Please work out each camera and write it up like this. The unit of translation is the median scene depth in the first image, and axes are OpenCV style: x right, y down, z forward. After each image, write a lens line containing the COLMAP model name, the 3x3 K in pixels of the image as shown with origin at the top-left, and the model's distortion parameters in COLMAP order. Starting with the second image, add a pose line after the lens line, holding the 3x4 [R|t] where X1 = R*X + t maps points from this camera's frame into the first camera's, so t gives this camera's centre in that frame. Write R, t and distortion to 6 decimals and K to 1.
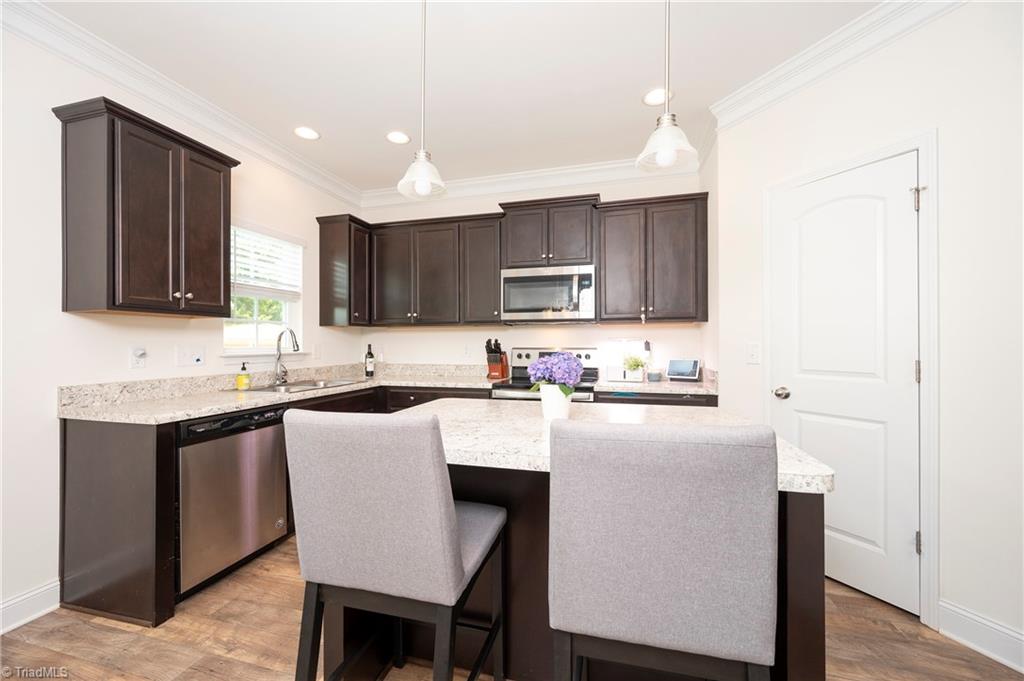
lens RADIAL K [[398.6, 0, 512.0], [0, 398.6, 340.5], [0, 0, 1]] dist [-0.001161, -0.000242]
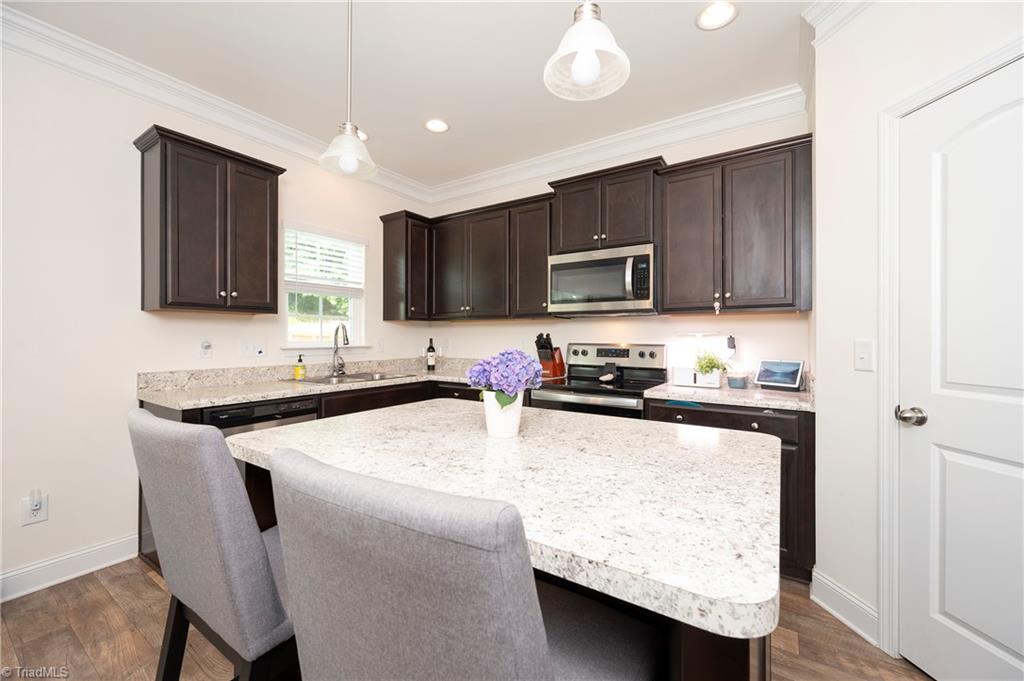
lens RADIAL K [[403.8, 0, 511.8], [0, 403.8, 335.9], [0, 0, 1]] dist [-0.000980, -0.000139]
pose [[0.950055, 0.003336, -0.312065, 0.186641], [-0.002138, 0.999989, 0.004182, -0.001995], [0.312075, -0.003306, 0.950052, 0.115803]]
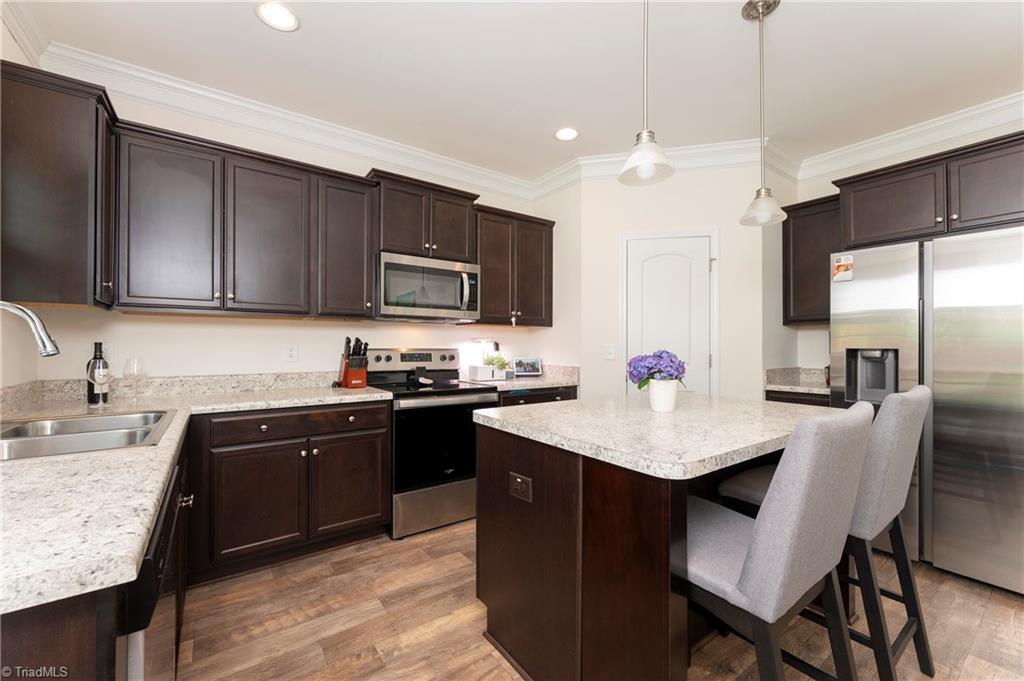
lens RADIAL K [[410.5, 0, 512.6], [0, 410.5, 342.3], [0, 0, 1]] dist [0.000889, 0.000034]
pose [[0.632386, 0.010680, 0.774580, -0.524777], [-0.010861, 0.999929, -0.004920, 0.007137], [-0.774577, -0.005301, 0.632457, 0.278751]]
